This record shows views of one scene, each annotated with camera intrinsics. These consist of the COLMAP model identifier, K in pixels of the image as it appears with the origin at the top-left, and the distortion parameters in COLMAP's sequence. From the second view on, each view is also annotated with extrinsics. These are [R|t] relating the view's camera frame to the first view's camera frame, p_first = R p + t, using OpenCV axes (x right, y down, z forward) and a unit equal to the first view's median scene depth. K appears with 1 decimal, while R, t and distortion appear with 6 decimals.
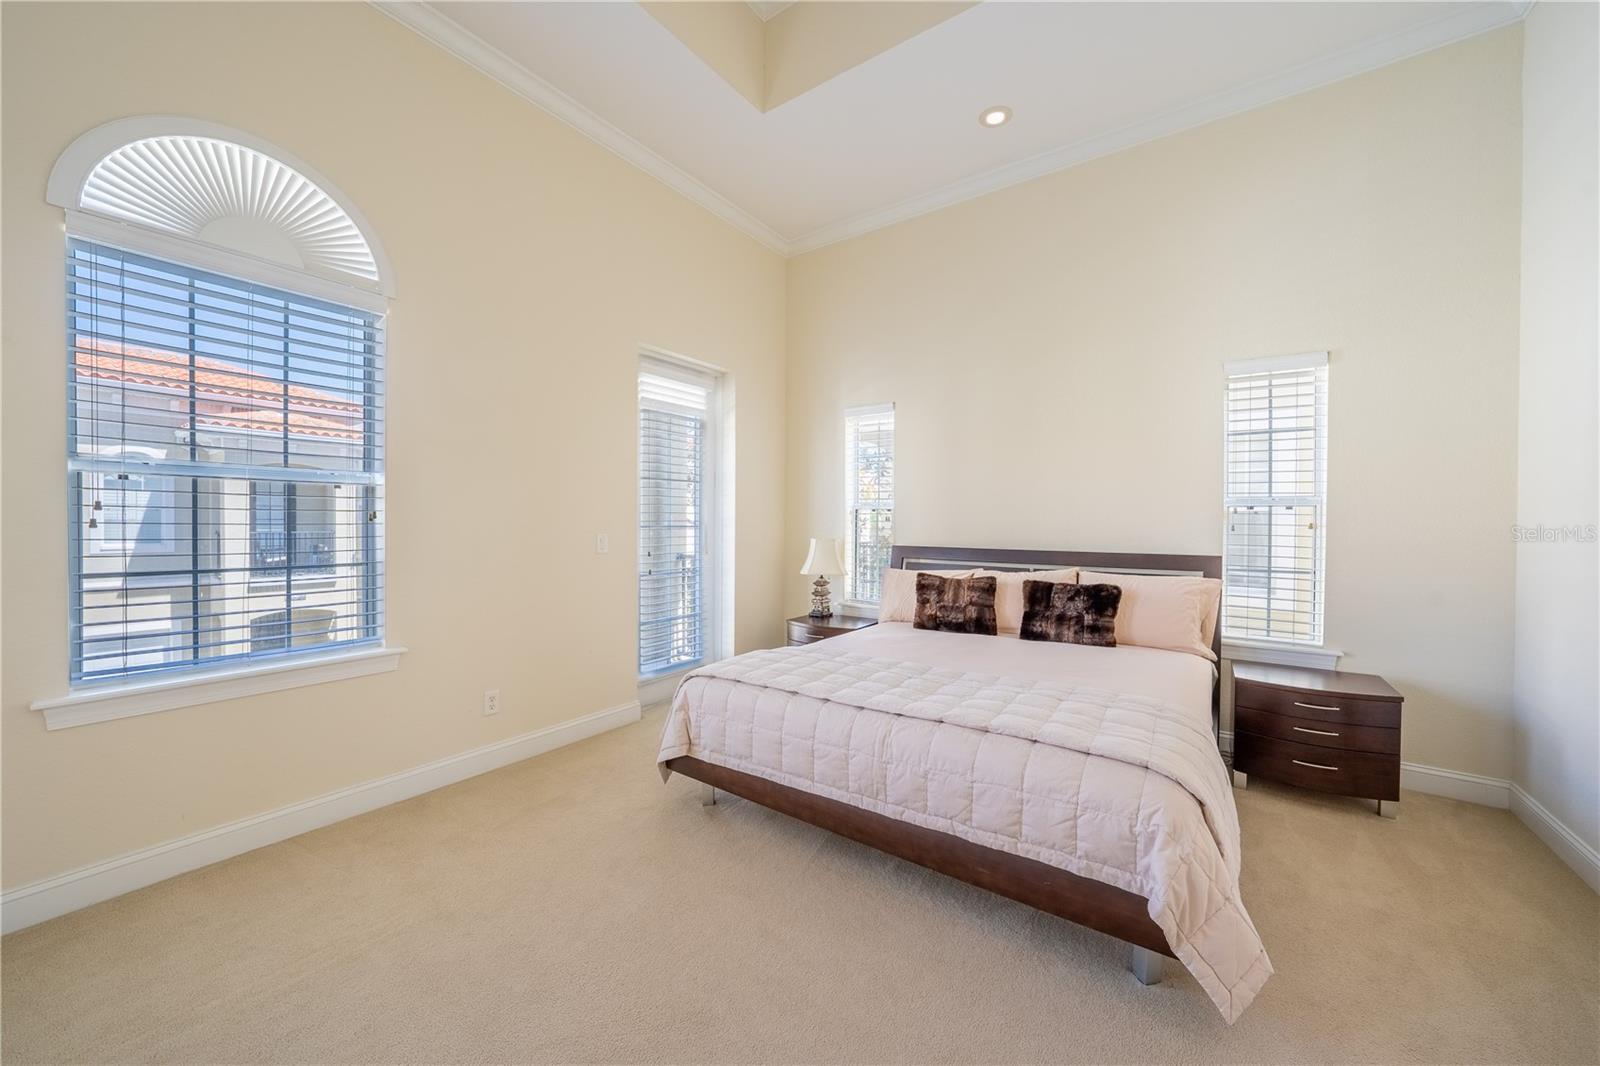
lens RADIAL K [[562.4, 0, 806.1], [0, 562.4, 523.2], [0, 0, 1]] dist [-0.000540, 0.000048]
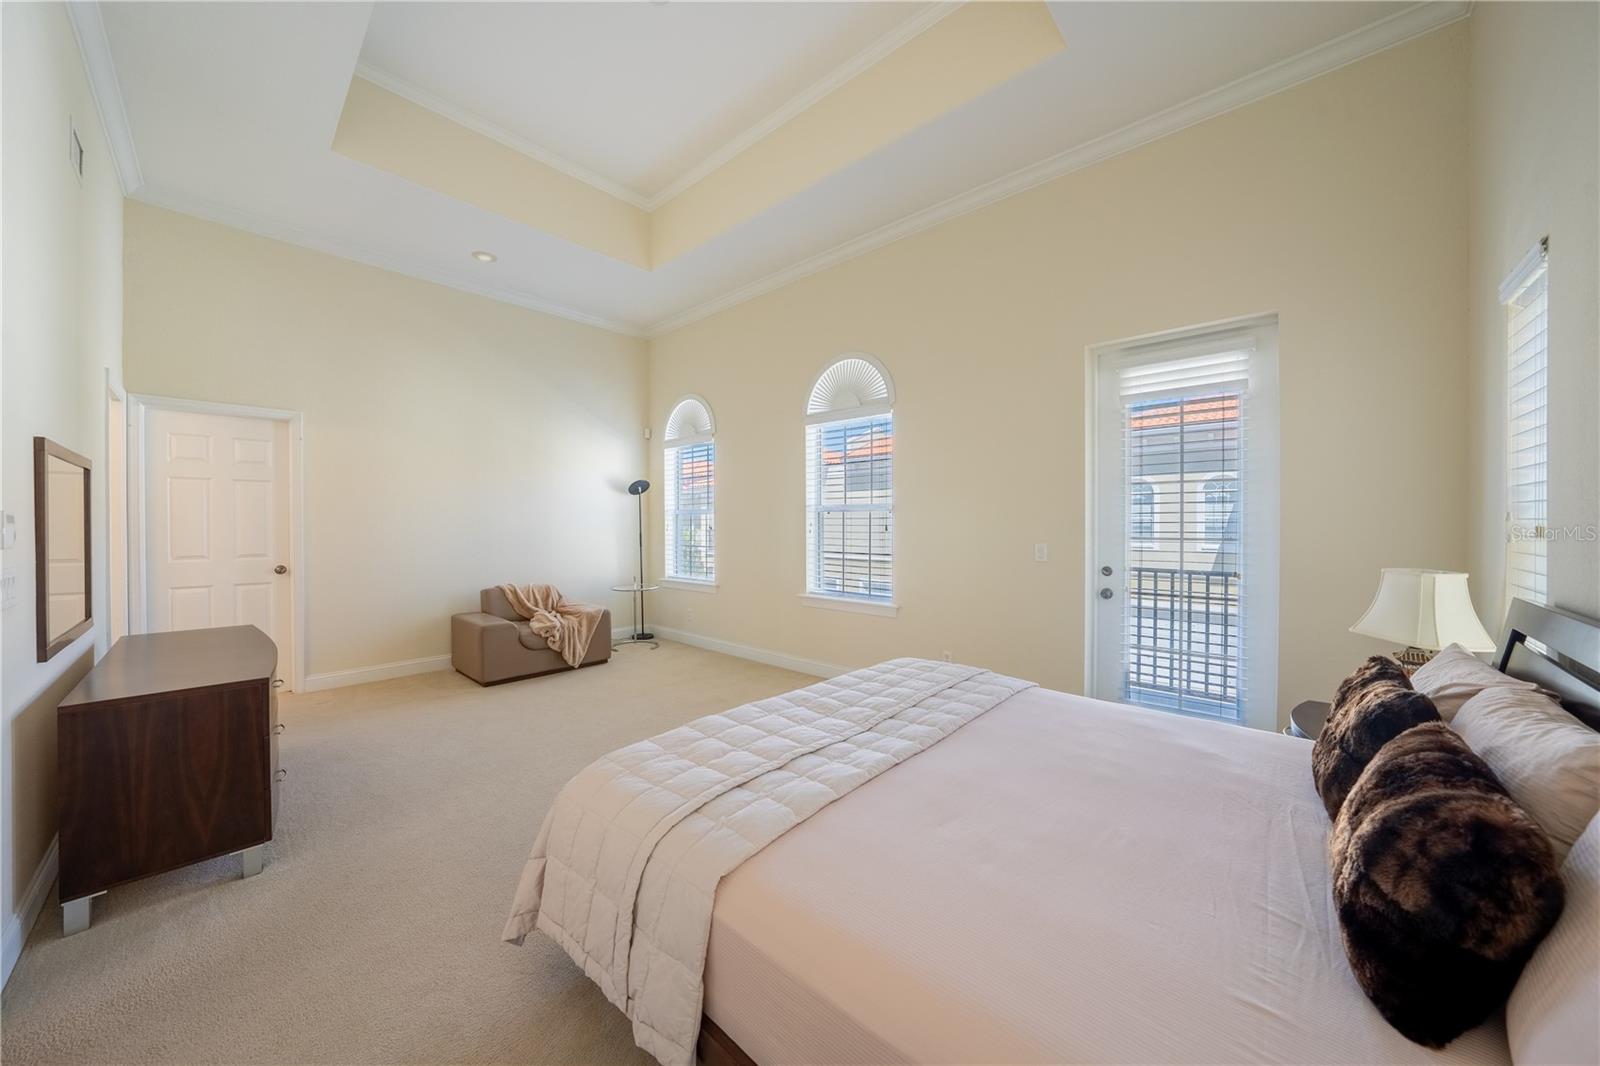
lens RADIAL K [[554.3, 0, 800.0], [0, 554.3, 533.0], [0, 0, 1]] dist [-0.000358, -0.000016]
pose [[-0.117575, 0.014146, -0.992963, 0.784626], [-0.006582, 0.999865, 0.015024, -0.012853], [0.993042, 0.008302, -0.117467, 0.684341]]
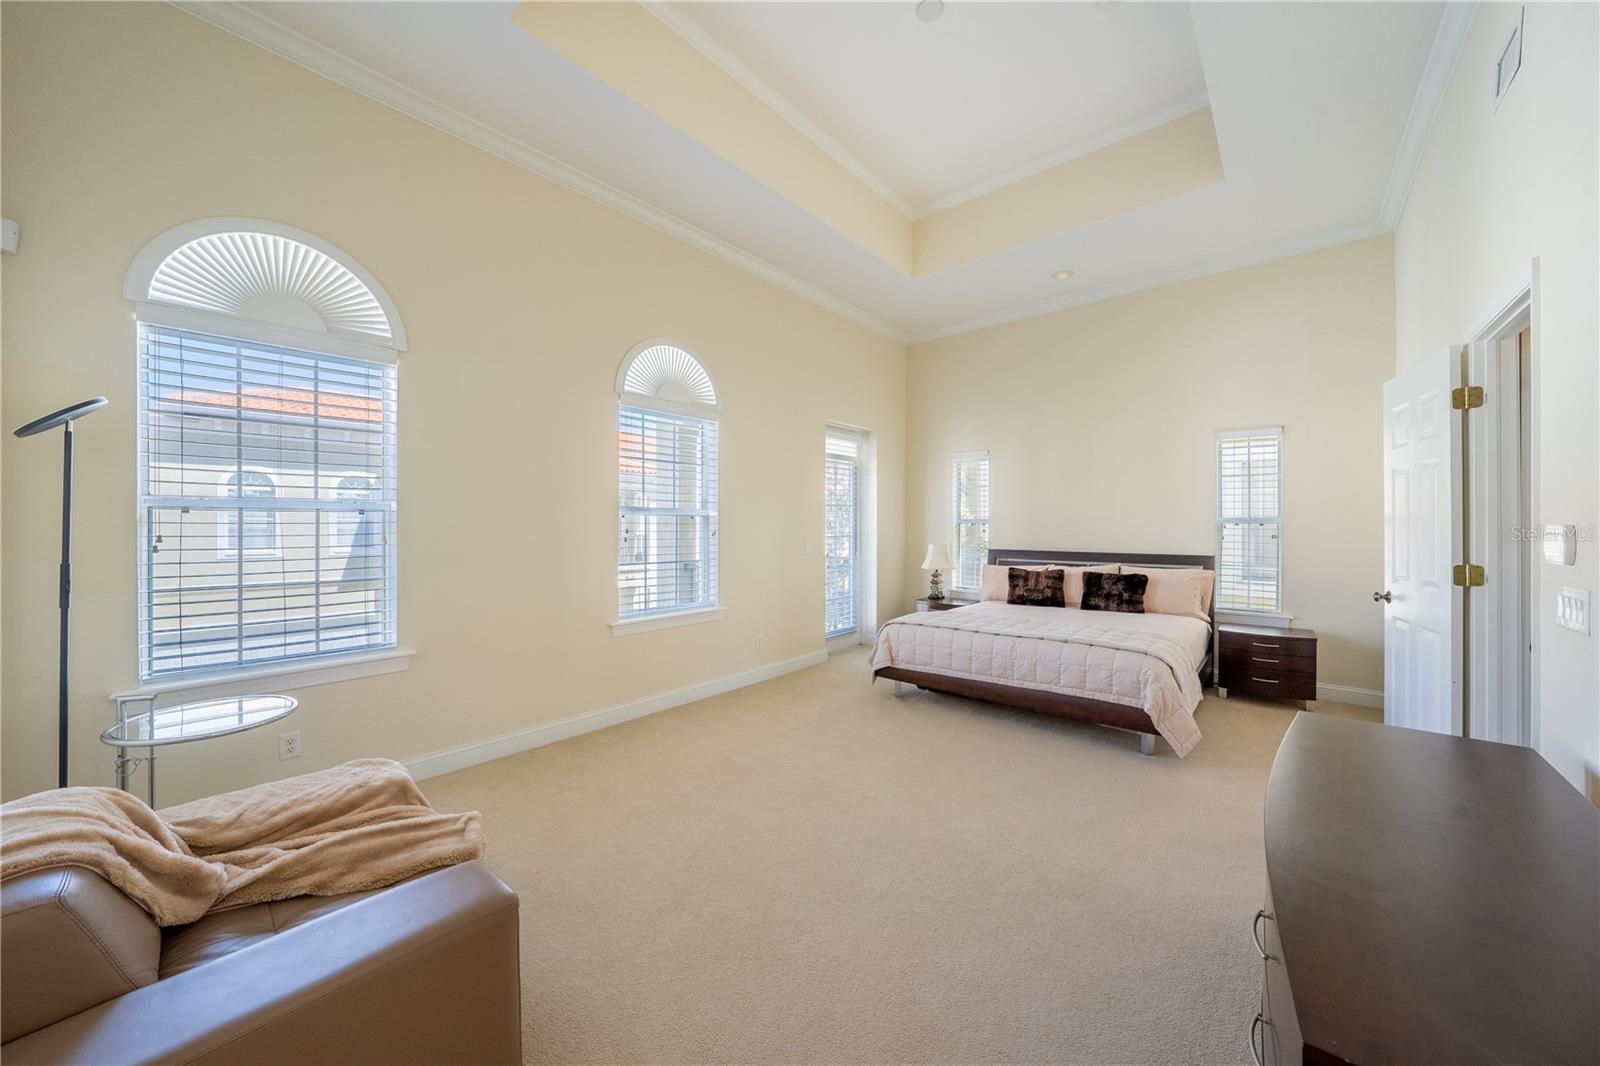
lens RADIAL K [[562.4, 0, 806.1], [0, 562.4, 523.2], [0, 0, 1]] dist [-0.000540, 0.000048]
pose [[0.996880, -0.004961, -0.078782, -0.258017], [0.004487, 0.999971, -0.006191, -0.026124], [0.078811, 0.005819, 0.996873, -0.622414]]
